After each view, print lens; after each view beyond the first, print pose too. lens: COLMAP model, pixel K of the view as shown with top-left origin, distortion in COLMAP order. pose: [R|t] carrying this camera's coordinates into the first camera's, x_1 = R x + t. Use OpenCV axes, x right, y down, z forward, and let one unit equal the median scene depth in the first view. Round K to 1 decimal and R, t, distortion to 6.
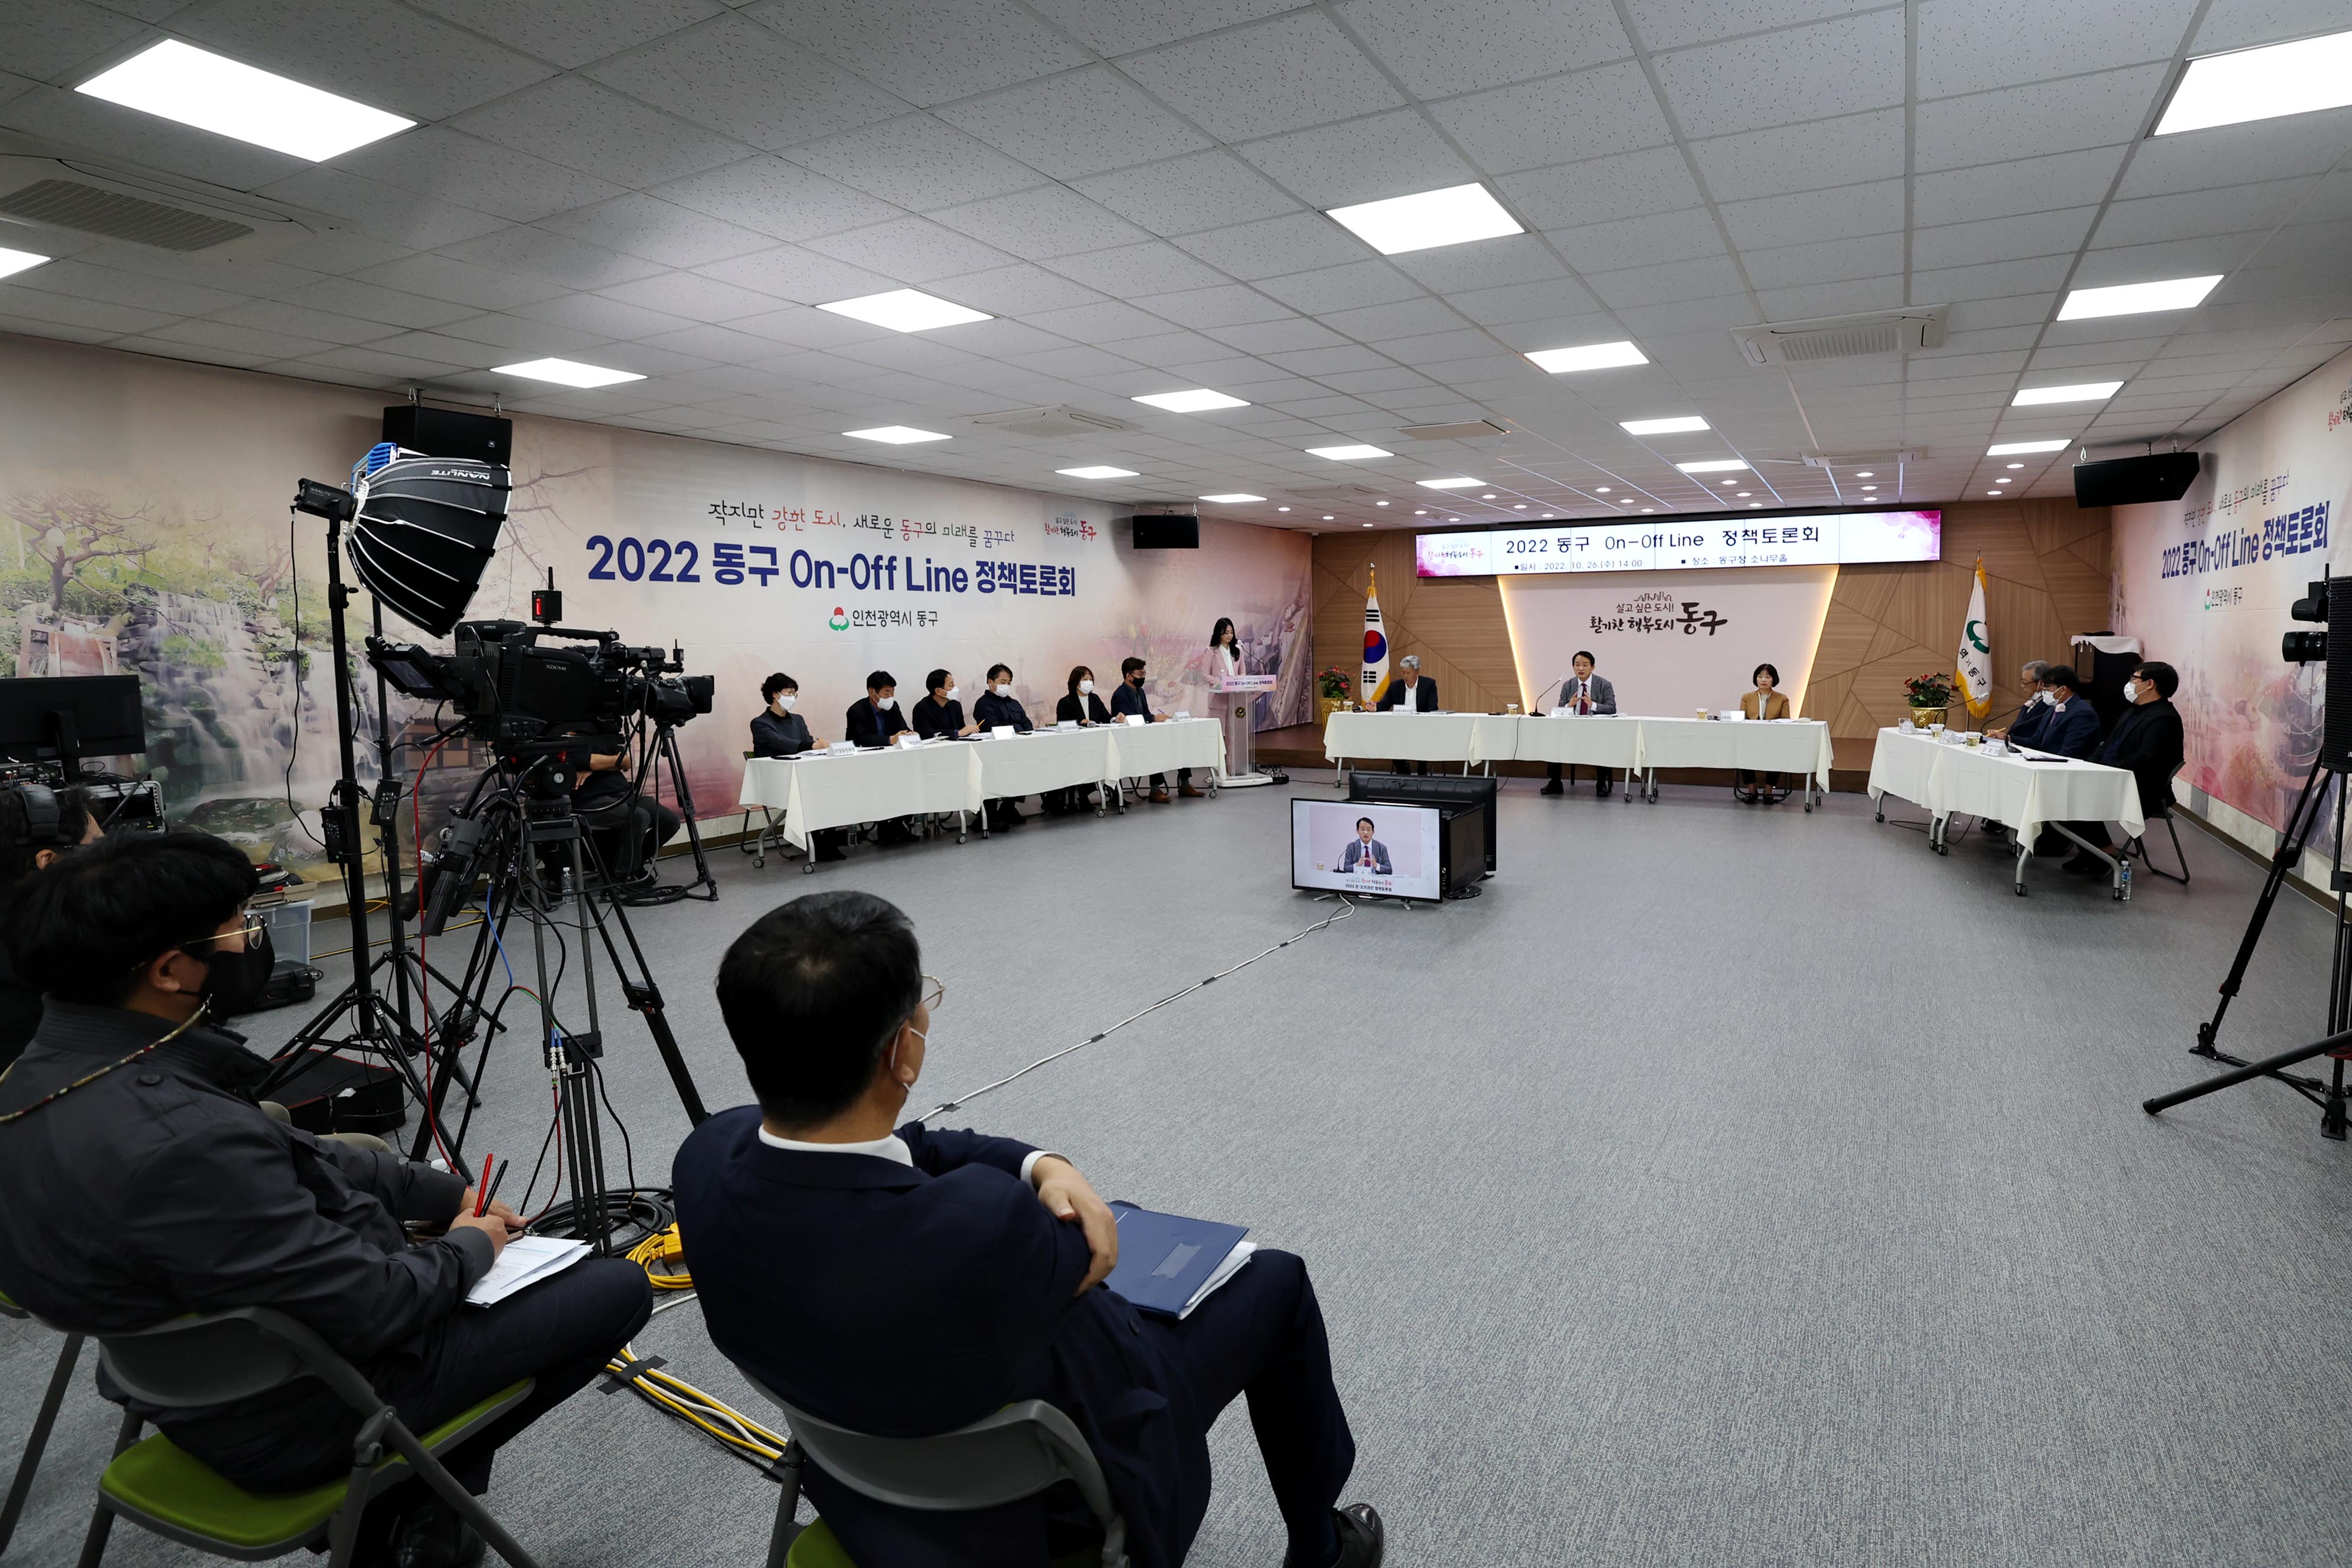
lens RADIAL K [[1219.2, 0, 1277.6], [0, 1219.2, 723.9], [0, 0, 1]] dist [-0.054329, 0.031231]
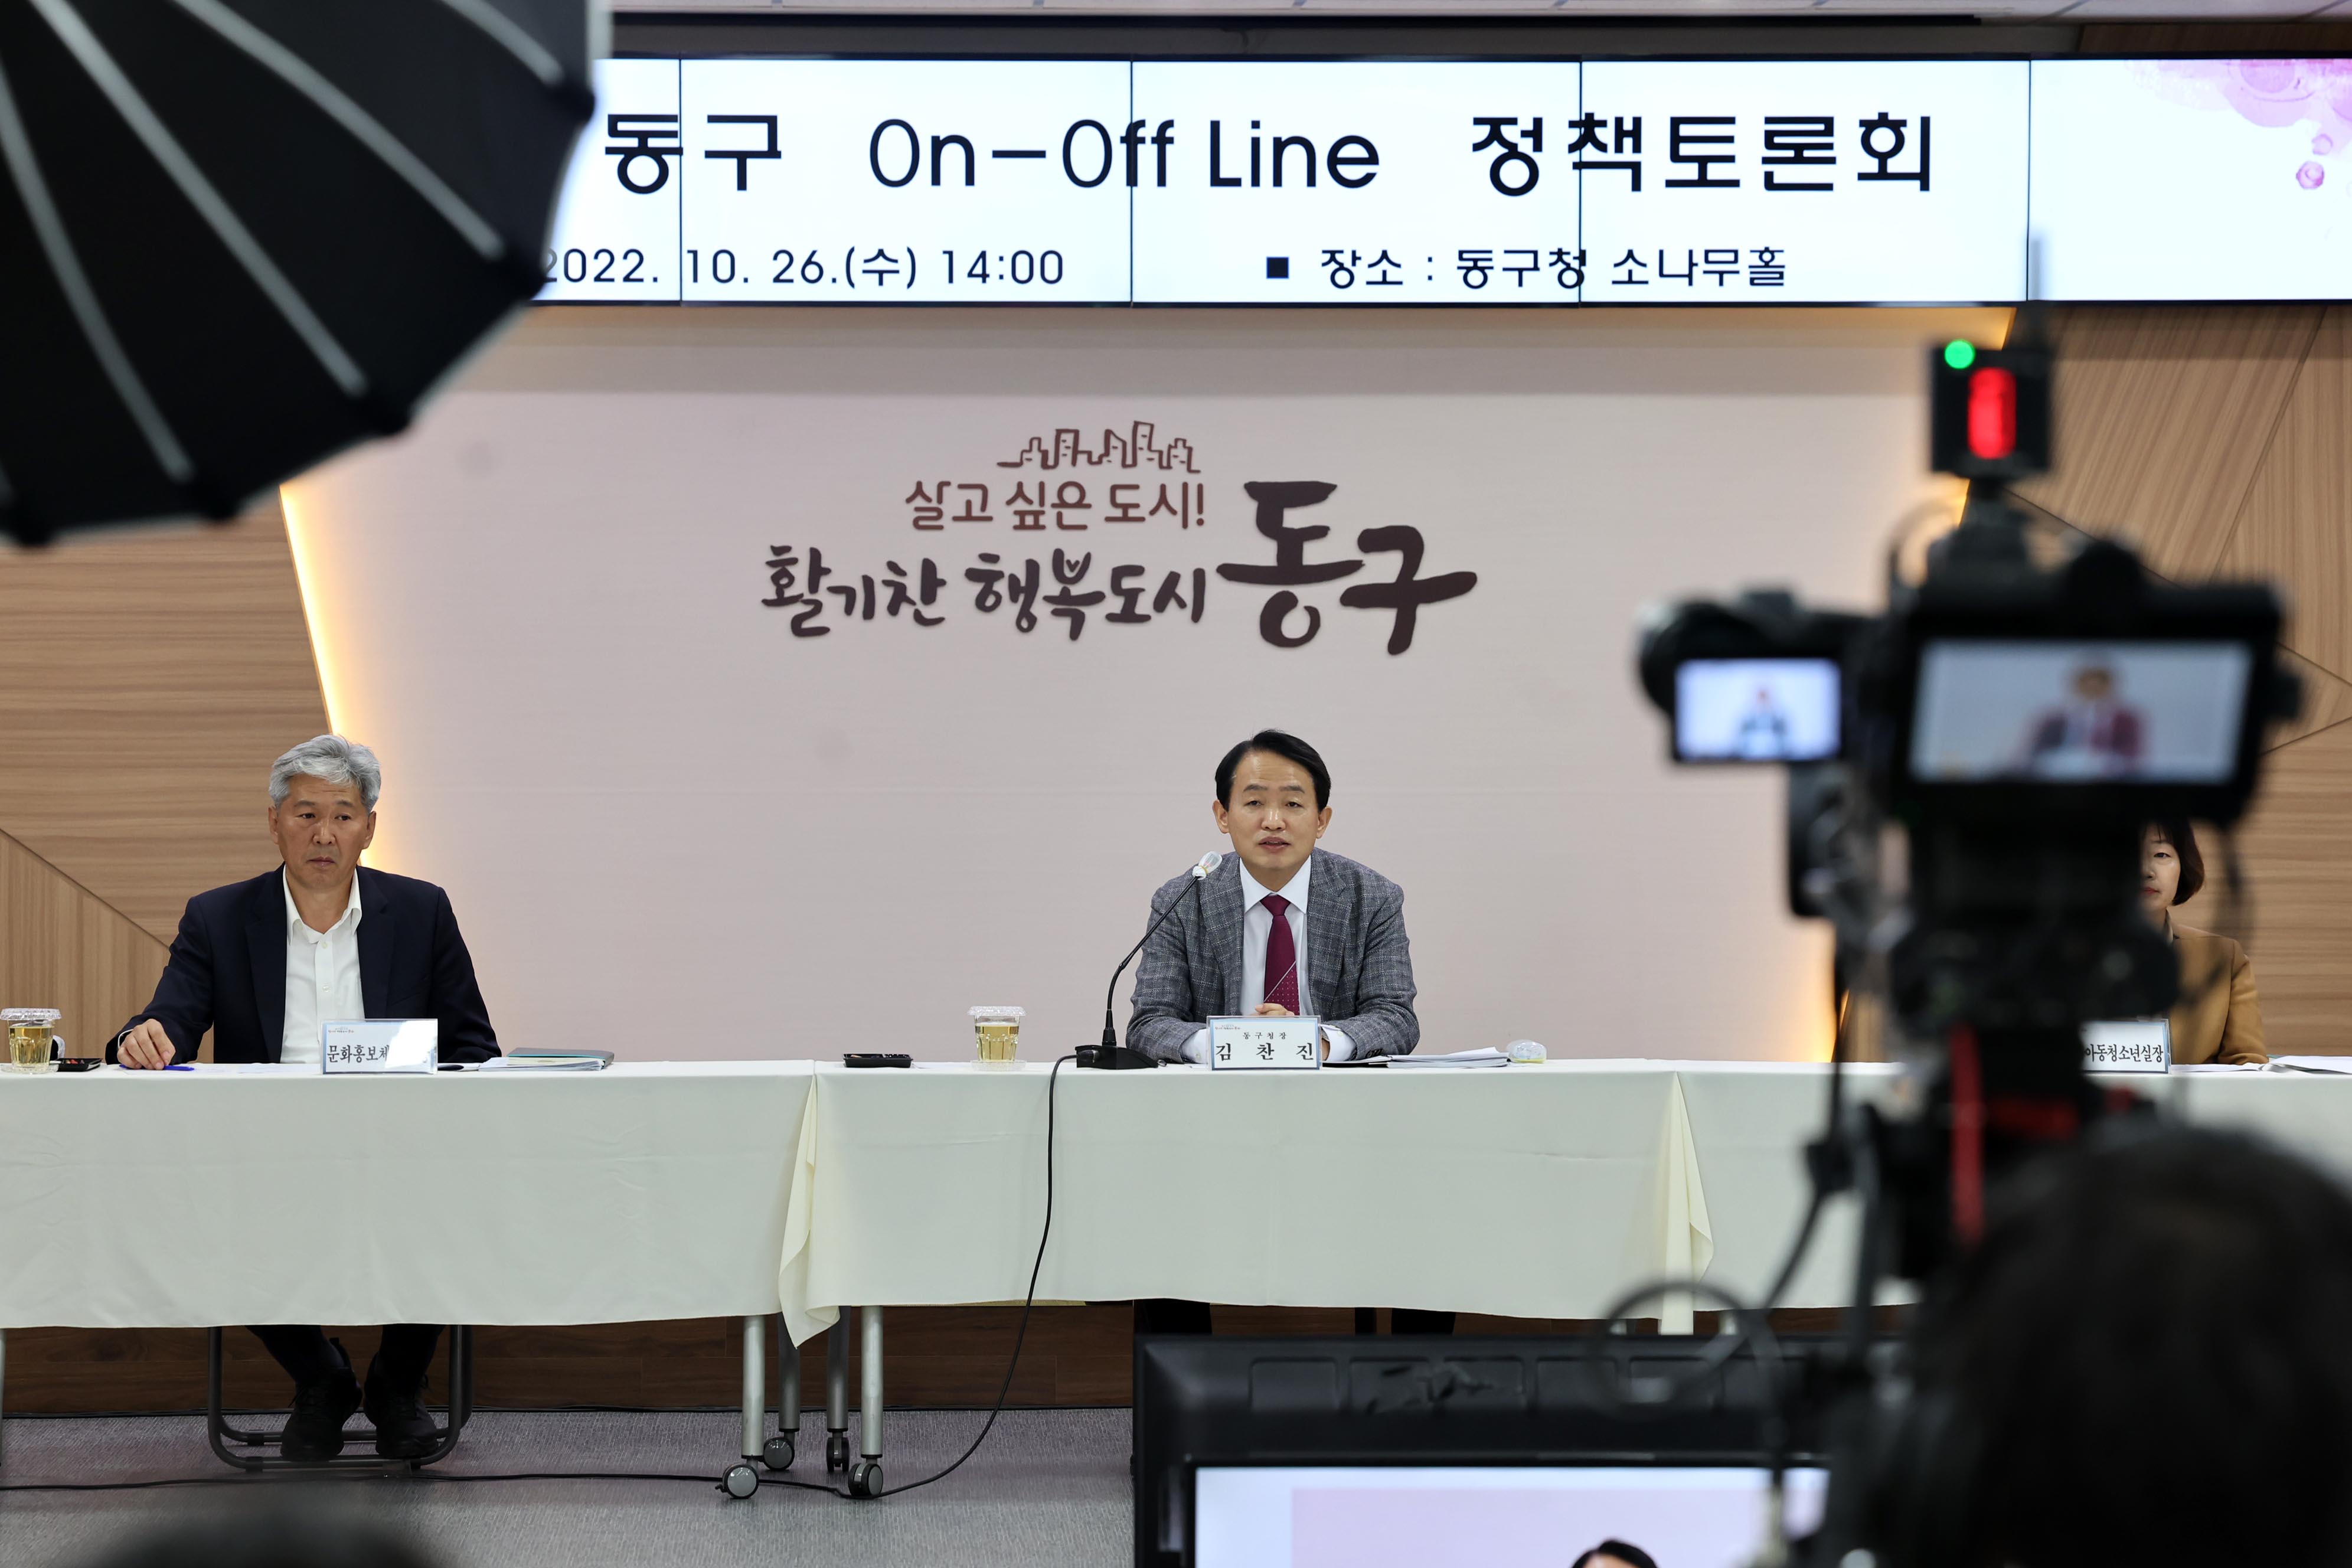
lens RADIAL K [[7546.7, 0, 1176.0], [0, 7546.7, 784.0], [0, 0, 1]] dist [0.174898, 2.805219]
pose [[0.868599, 0.002878, 0.495508, -0.352632], [0.025152, 0.998438, -0.049891, 0.008437], [-0.494877, 0.055798, 0.867170, -0.026451]]
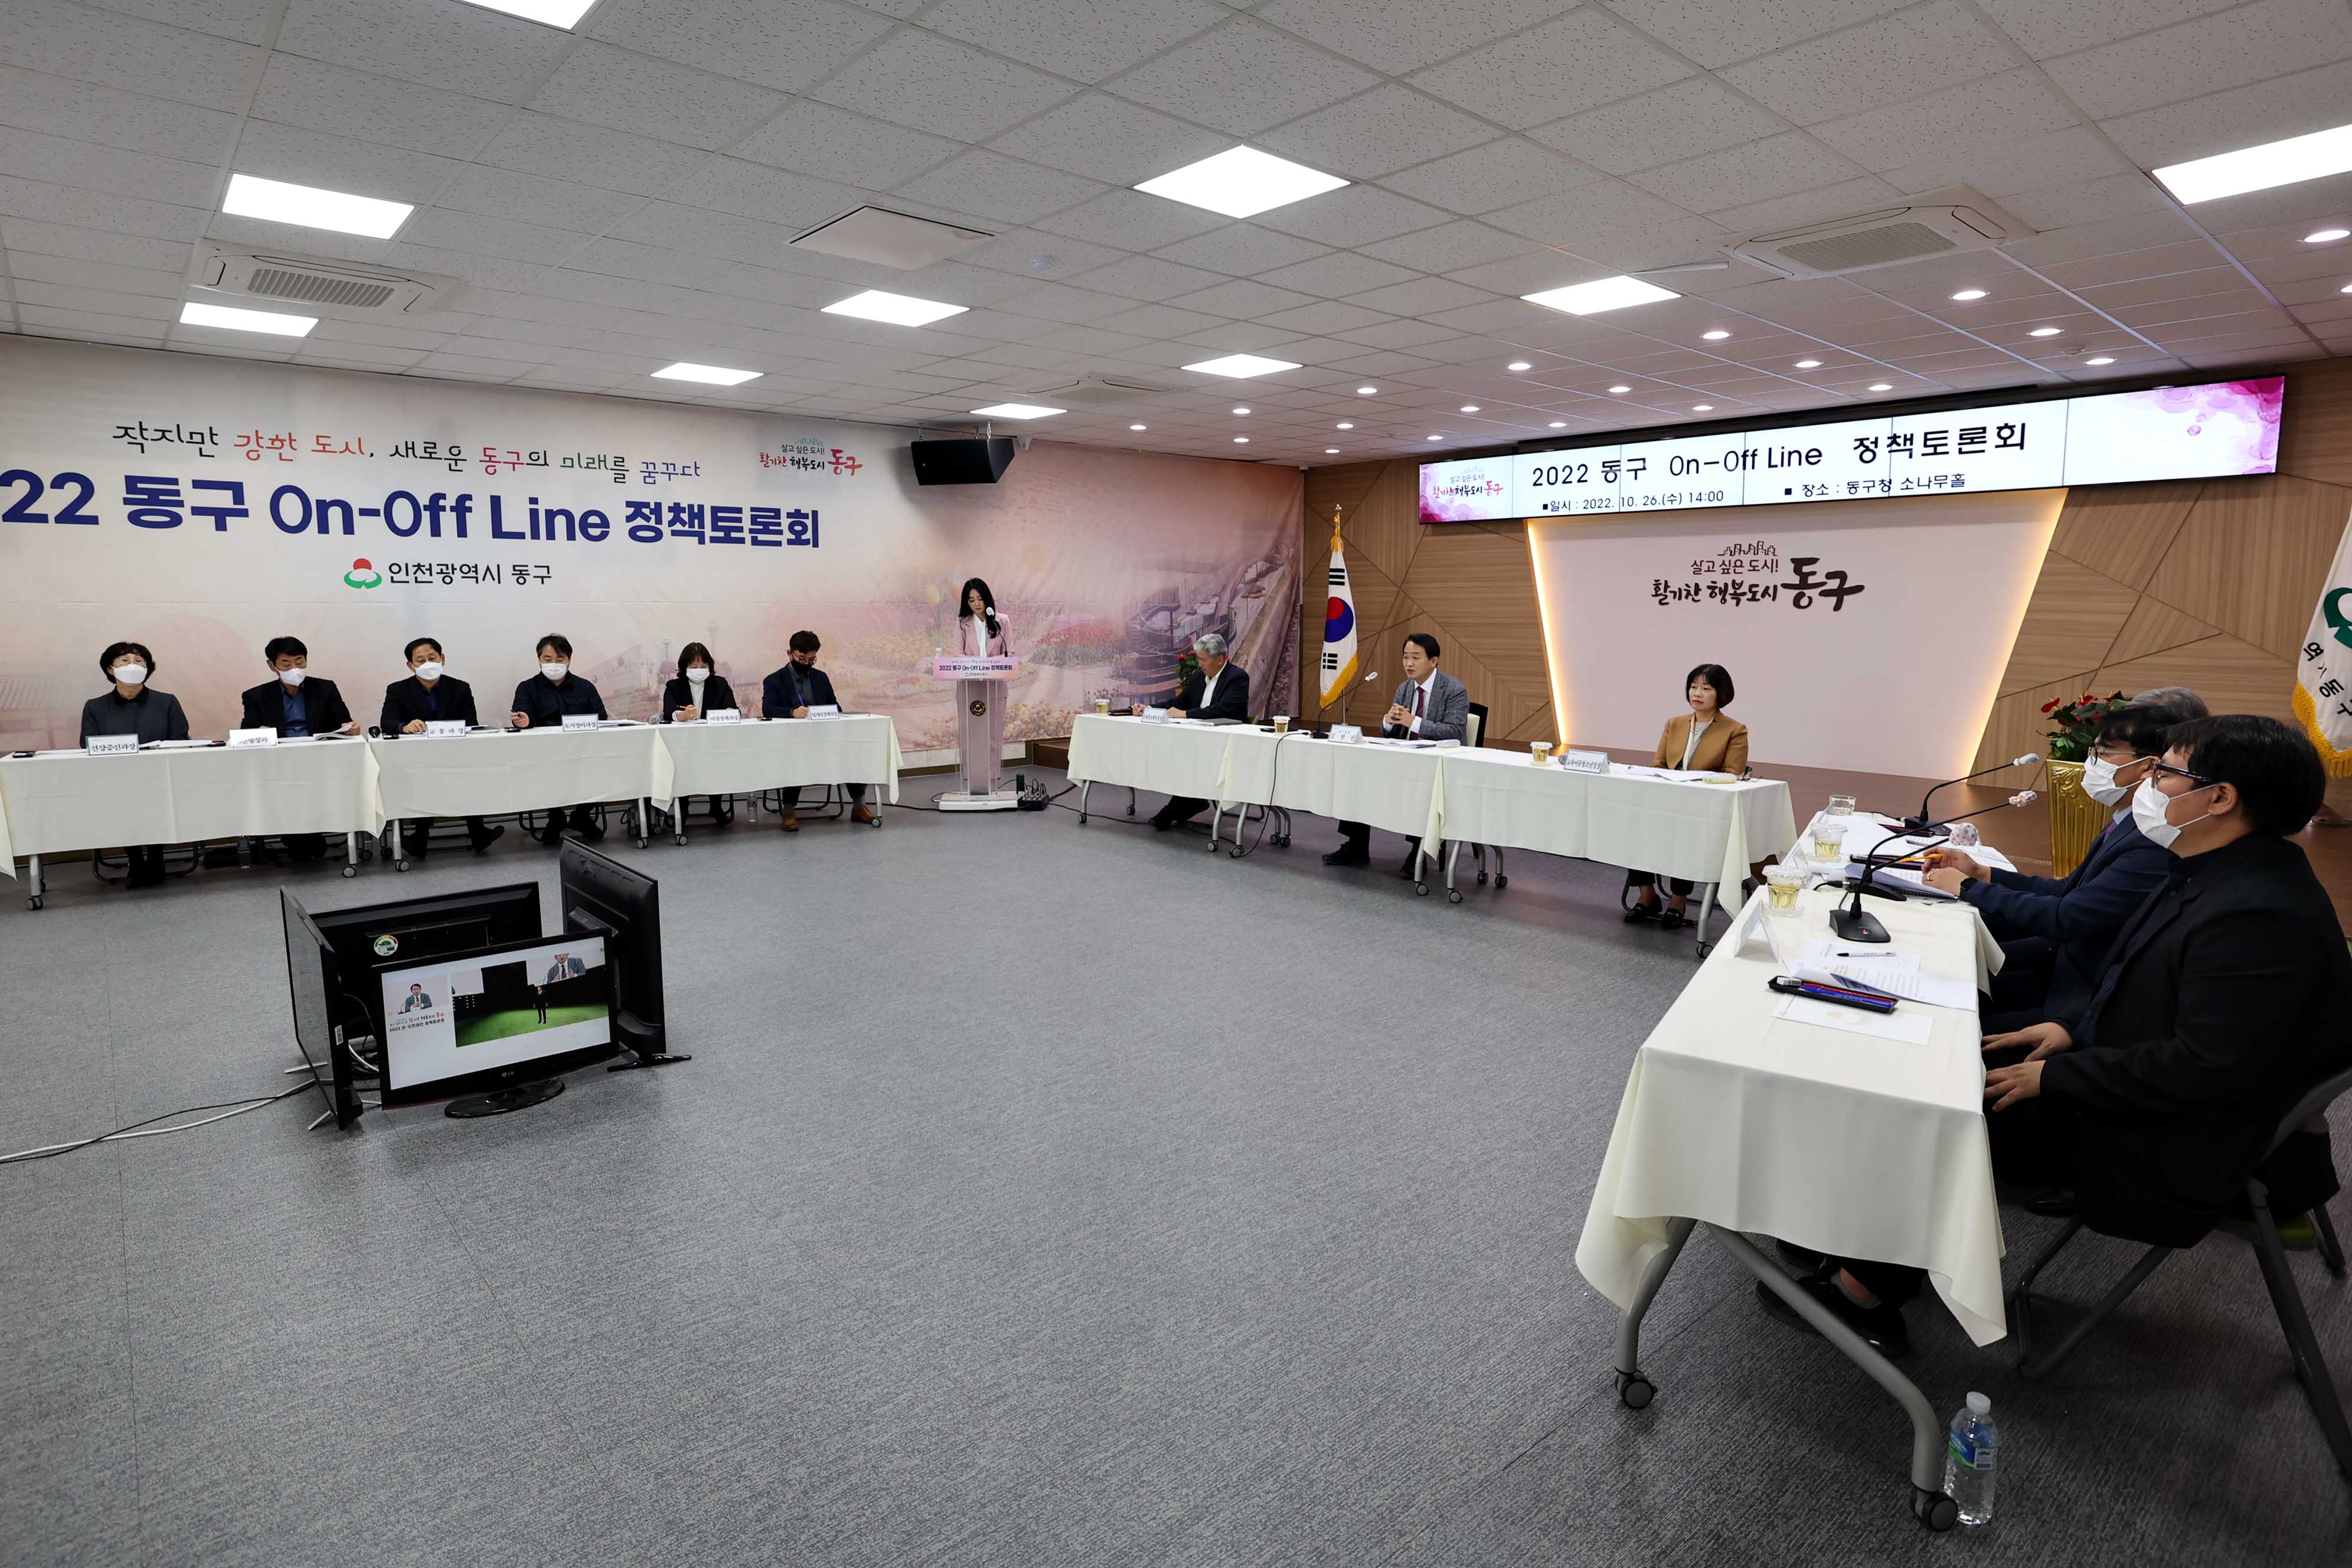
lens RADIAL K [[1248.7, 0, 1152.1], [0, 1248.7, 743.2], [0, 0, 1]] dist [-0.039071, 0.027372]
pose [[0.927049, 0.053908, -0.371045, 0.360959], [-0.039016, 0.998107, 0.047531, -0.029184], [0.372905, -0.029587, 0.927398, 0.373931]]
